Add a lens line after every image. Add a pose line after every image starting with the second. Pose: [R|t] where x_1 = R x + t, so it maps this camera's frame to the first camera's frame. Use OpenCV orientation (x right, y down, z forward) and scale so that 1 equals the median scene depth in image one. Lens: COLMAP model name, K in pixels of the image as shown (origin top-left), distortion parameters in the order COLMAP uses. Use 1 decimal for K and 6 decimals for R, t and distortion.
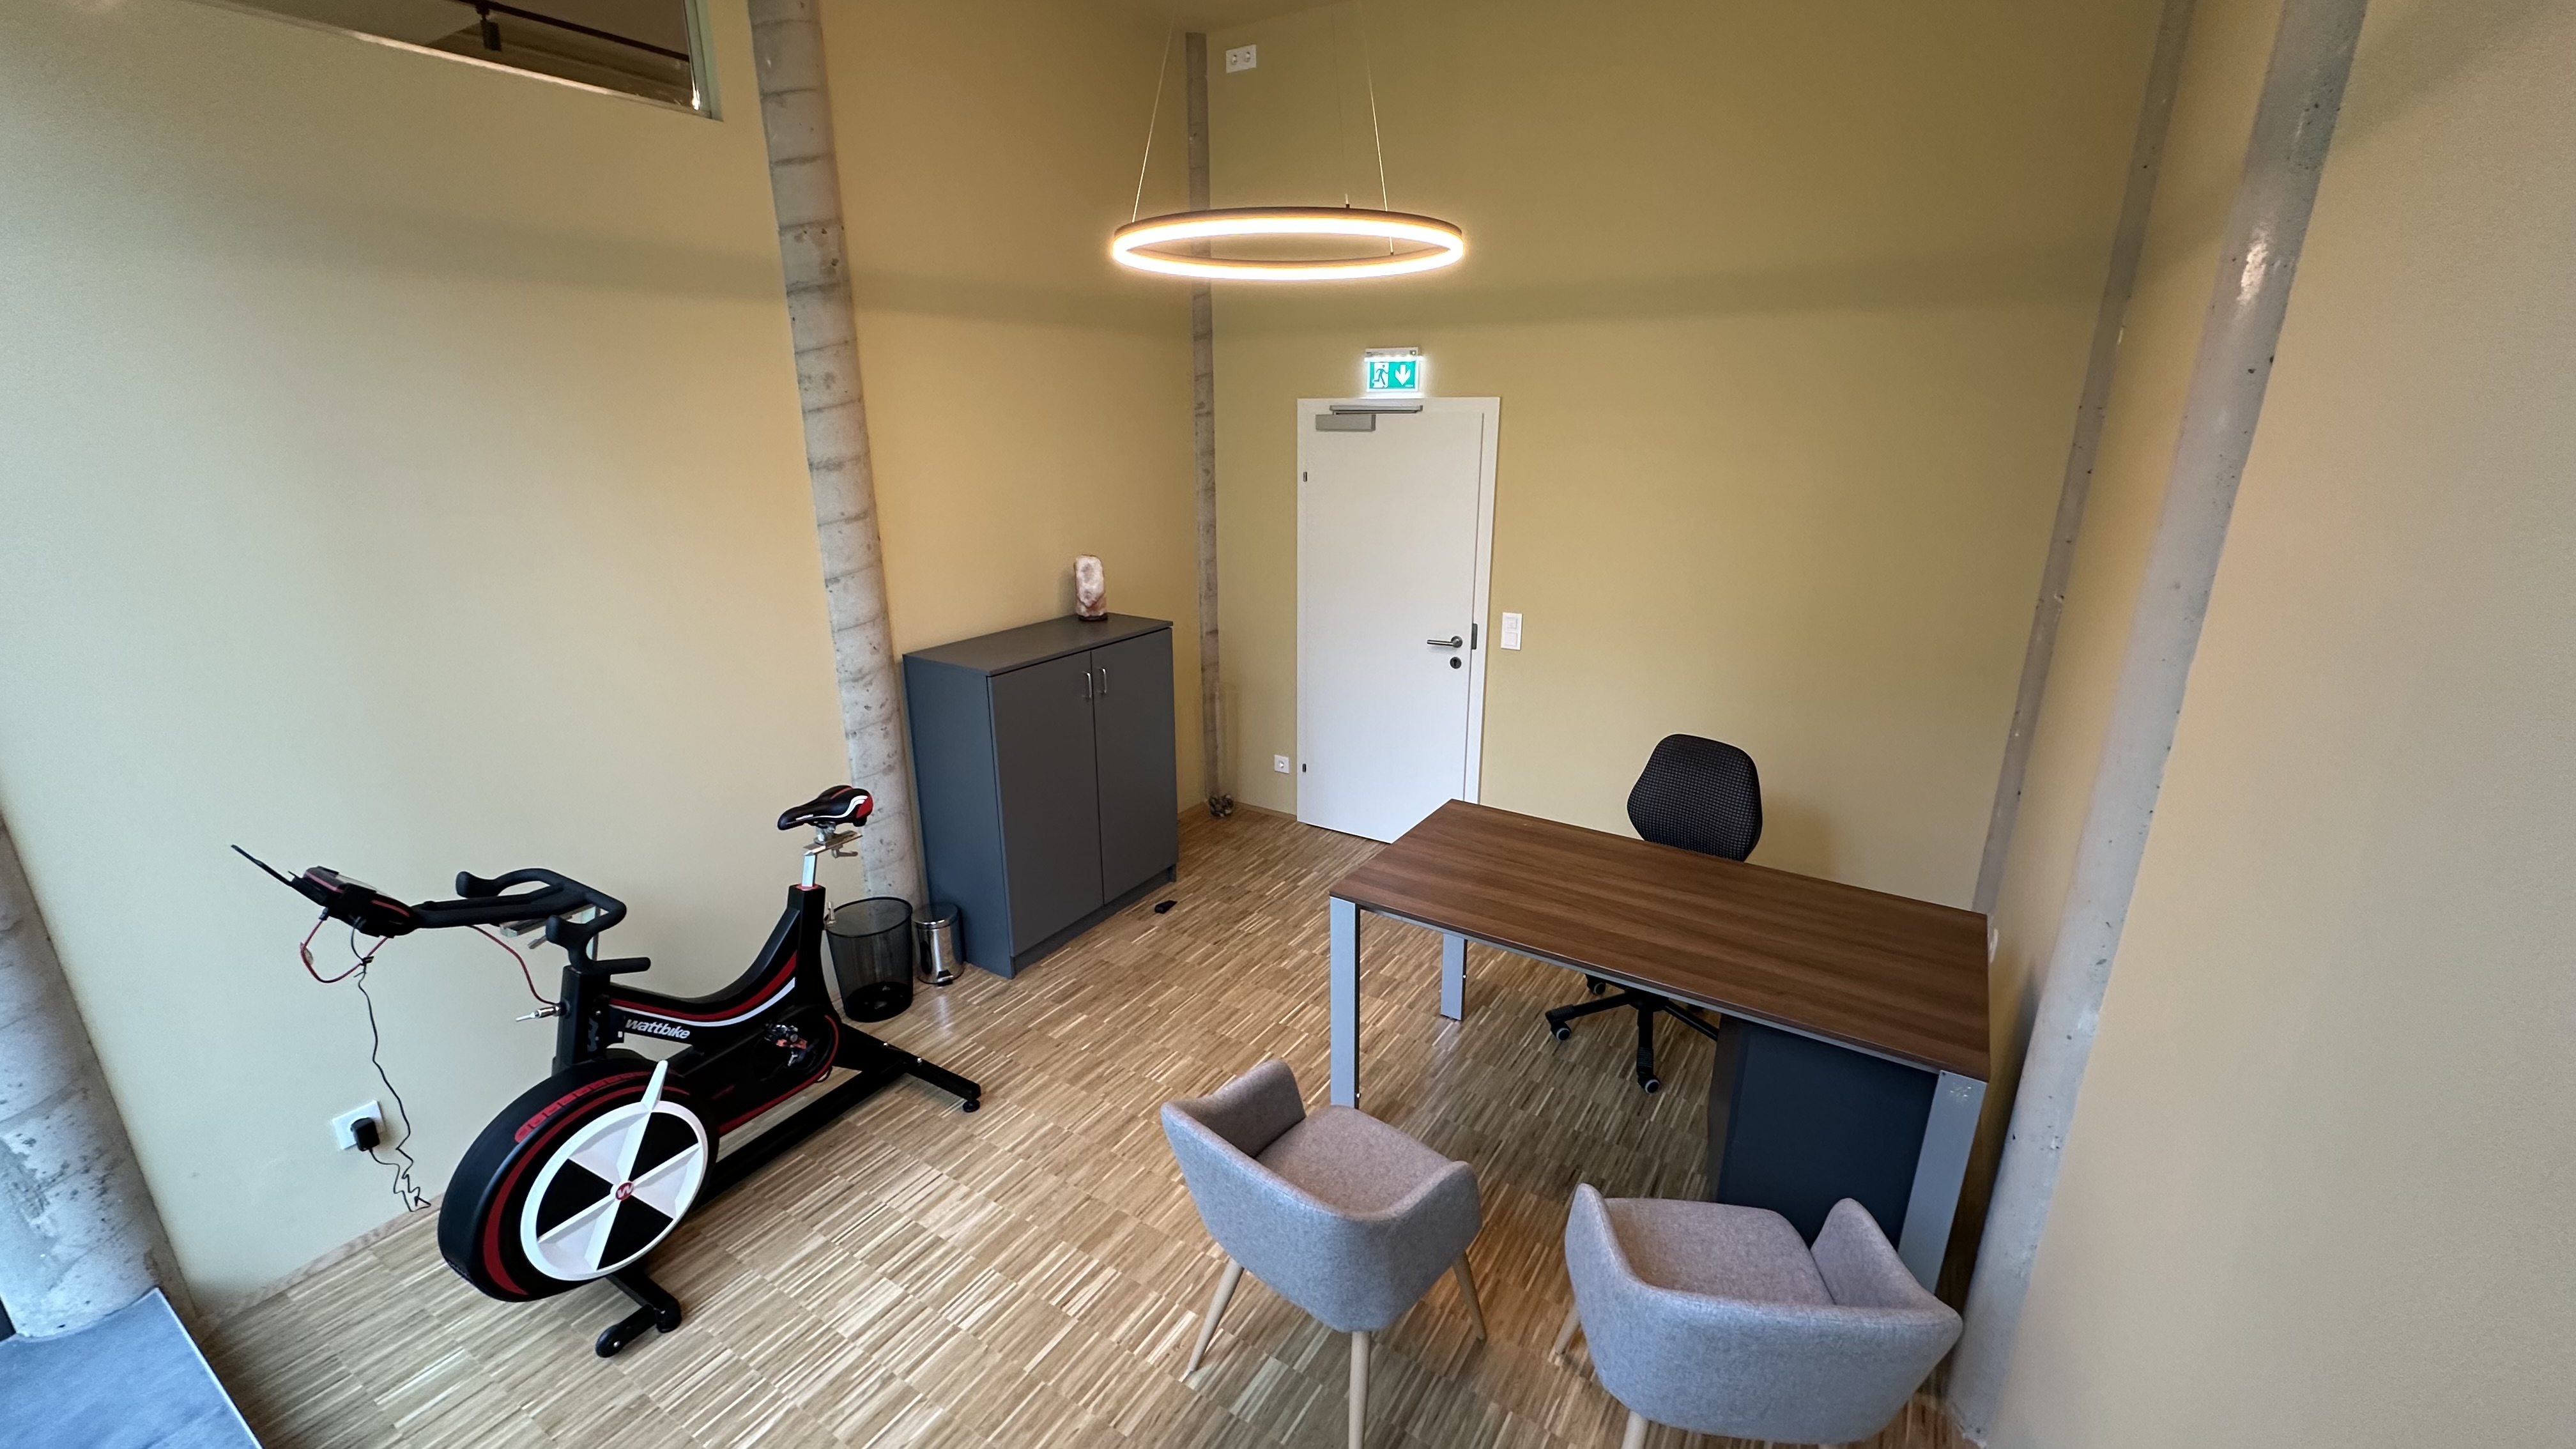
lens RADIAL K [[1025.4, 0, 1288.0], [0, 1025.4, 724.5], [0, 0, 1]] dist [-0.004444, -0.000087]
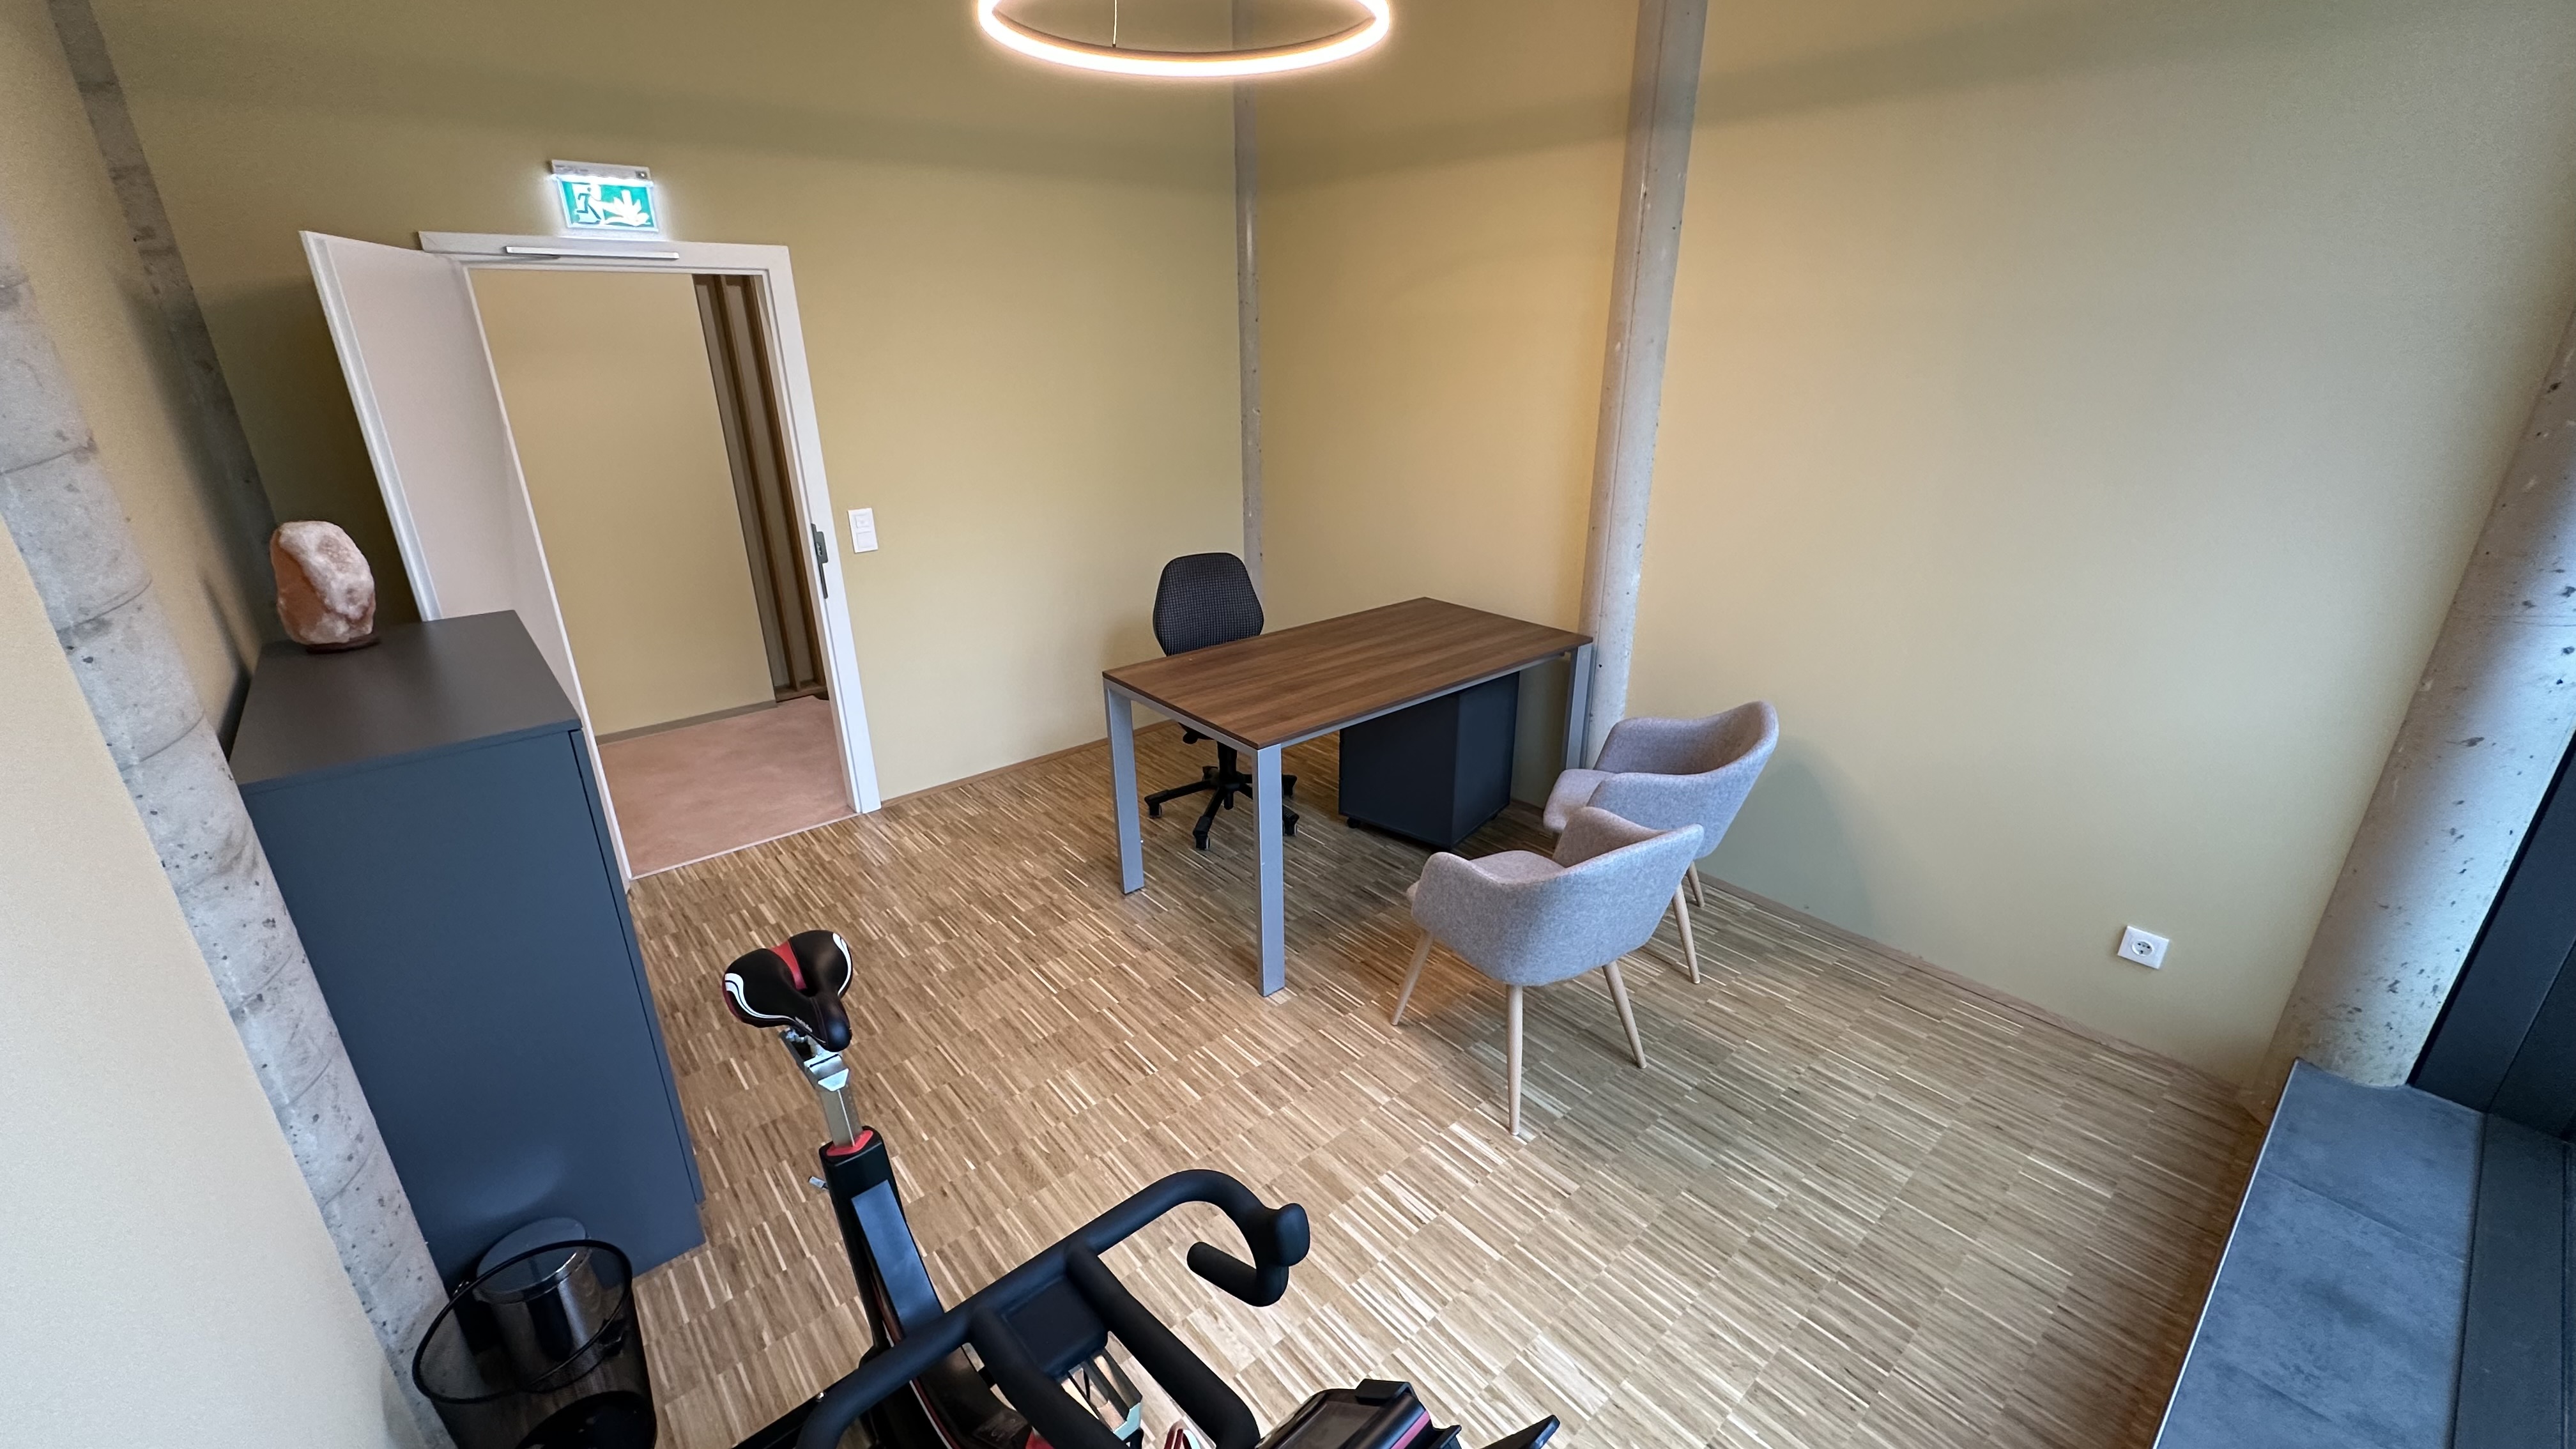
lens RADIAL K [[1025.4, 0, 1288.0], [0, 1025.4, 724.5], [0, 0, 1]] dist [-0.004444, -0.000087]
pose [[0.294156, -0.345492, 0.891127, -0.817711], [0.287637, 0.921153, 0.262185, -0.102875], [-0.911448, 0.179198, 0.370339, 0.616214]]
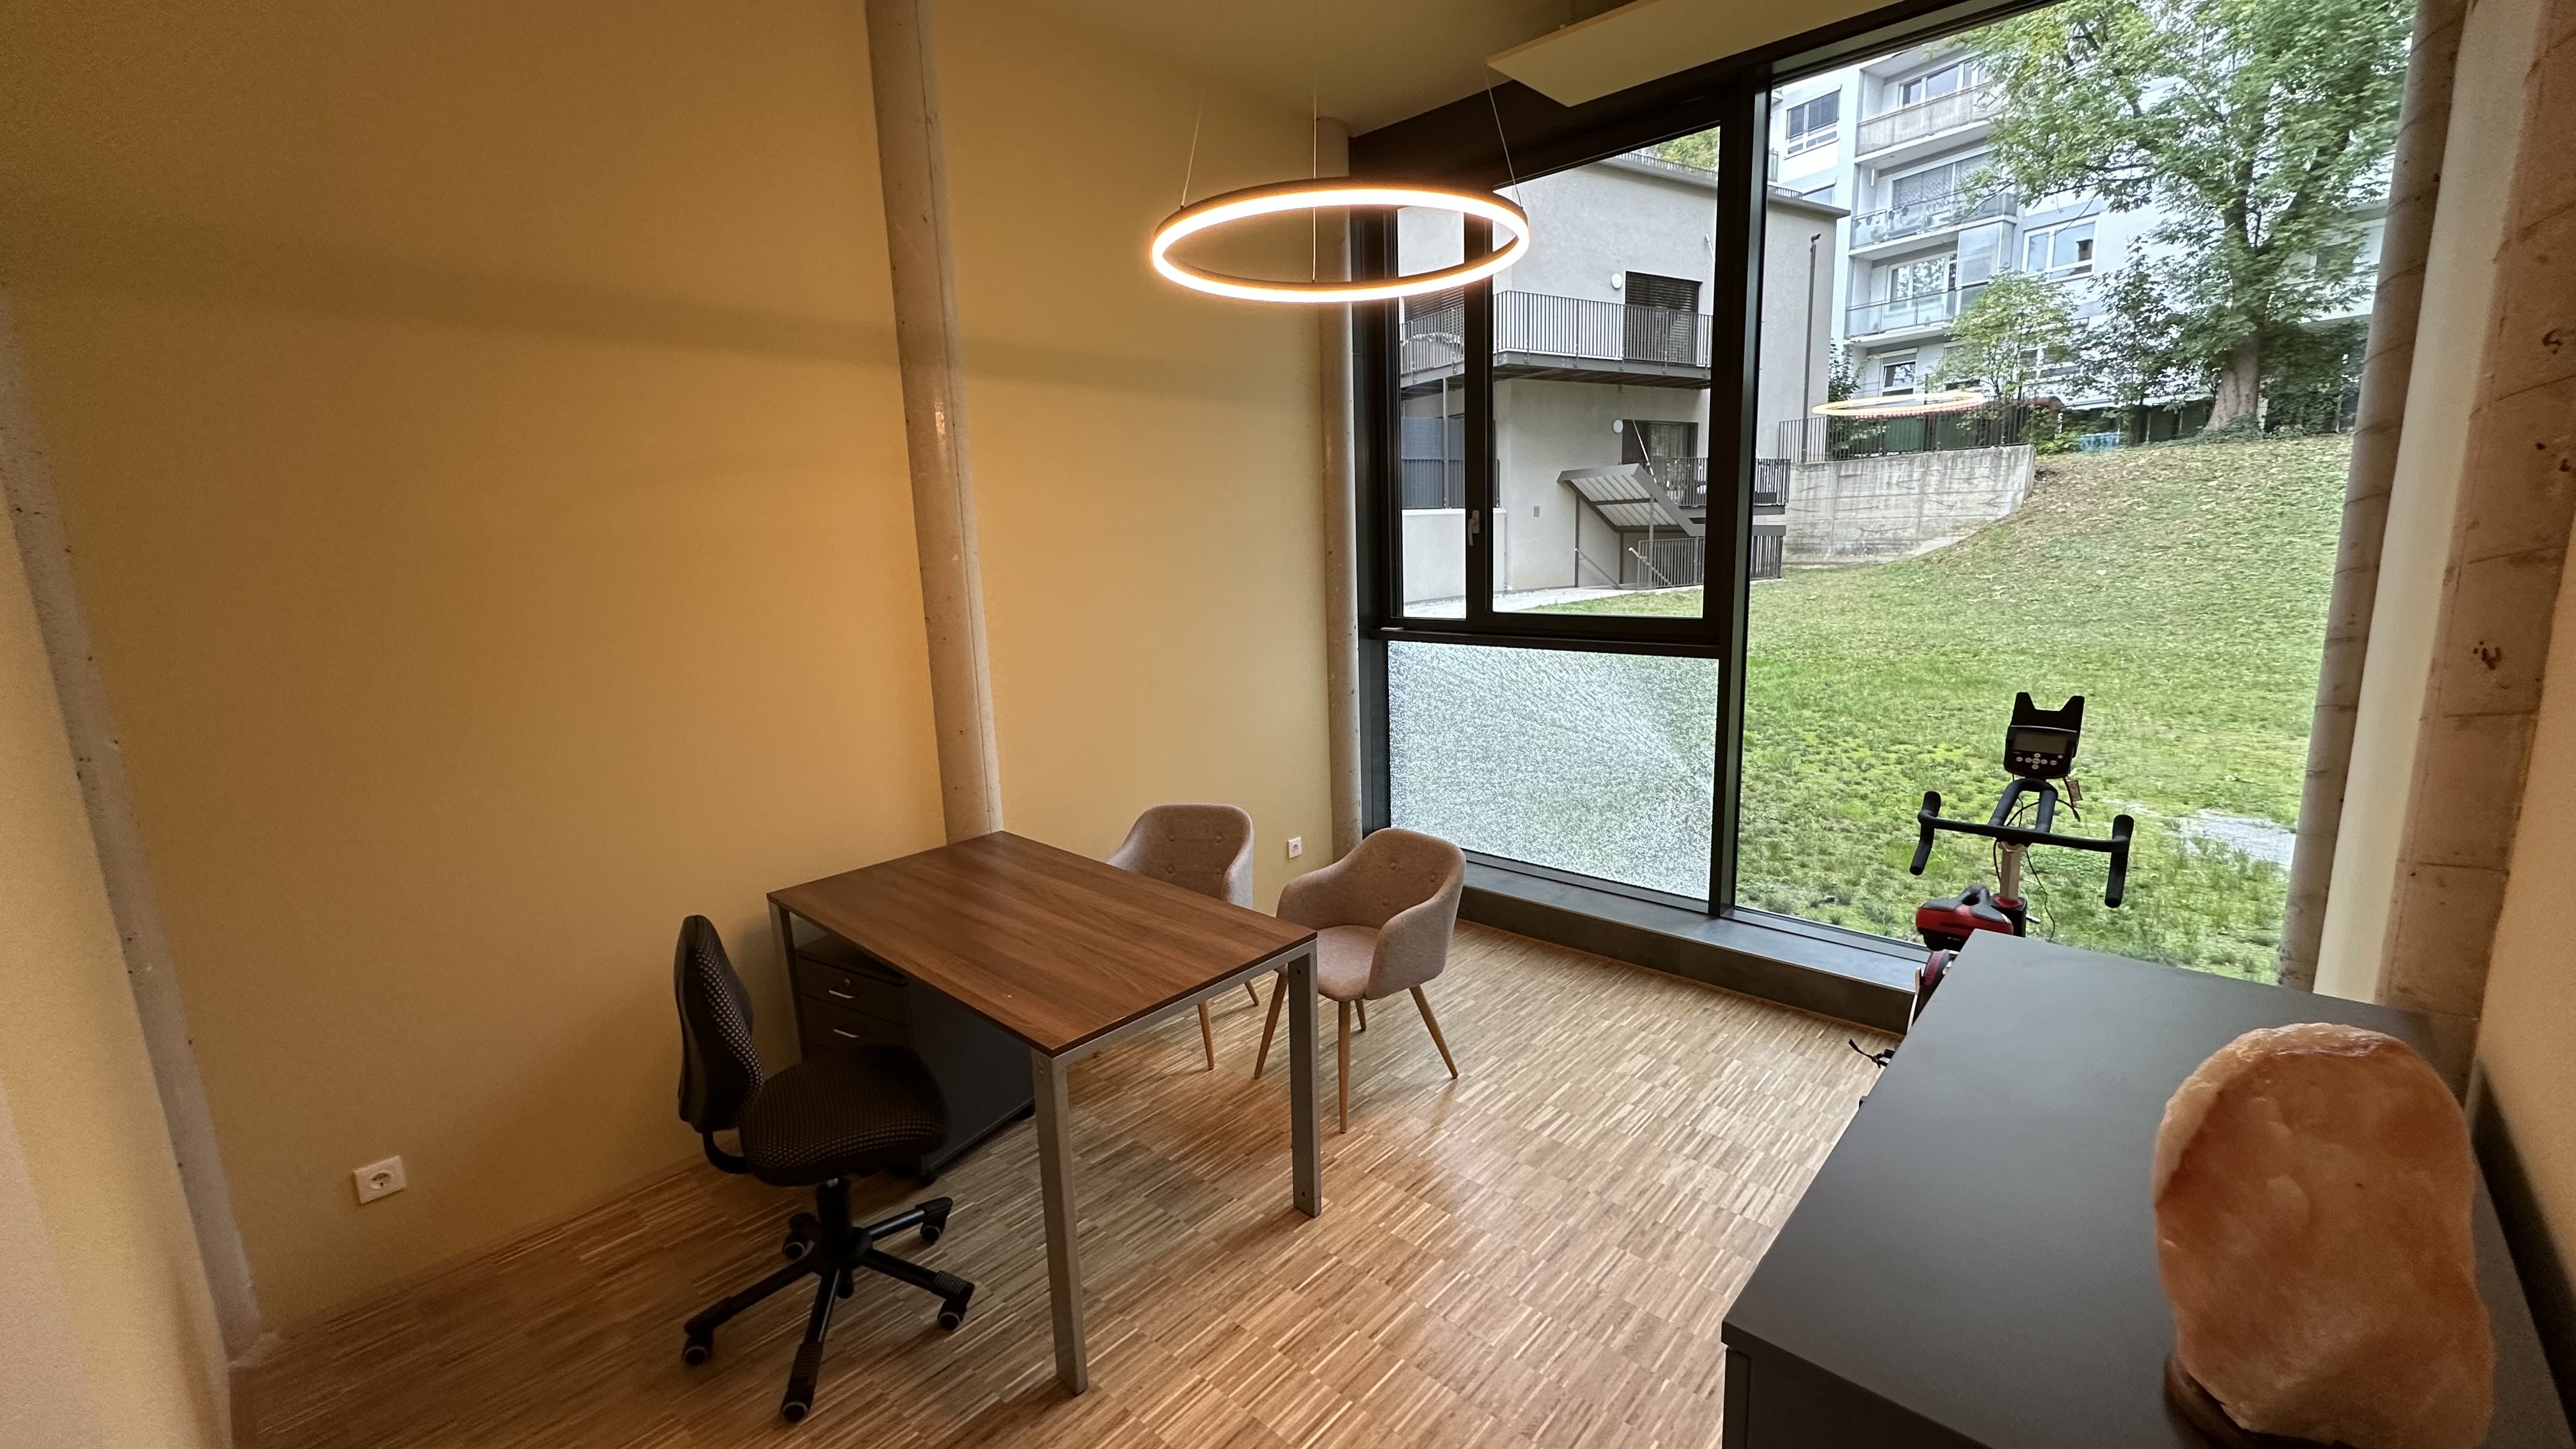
lens RADIAL K [[1025.4, 0, 1288.0], [0, 1025.4, 724.5], [0, 0, 1]] dist [-0.004444, -0.000087]
pose [[-0.982877, 0.002146, 0.184252, -0.108349], [0.088117, 0.883662, 0.459758, -0.446738], [-0.161830, 0.468121, -0.868720, 1.750305]]
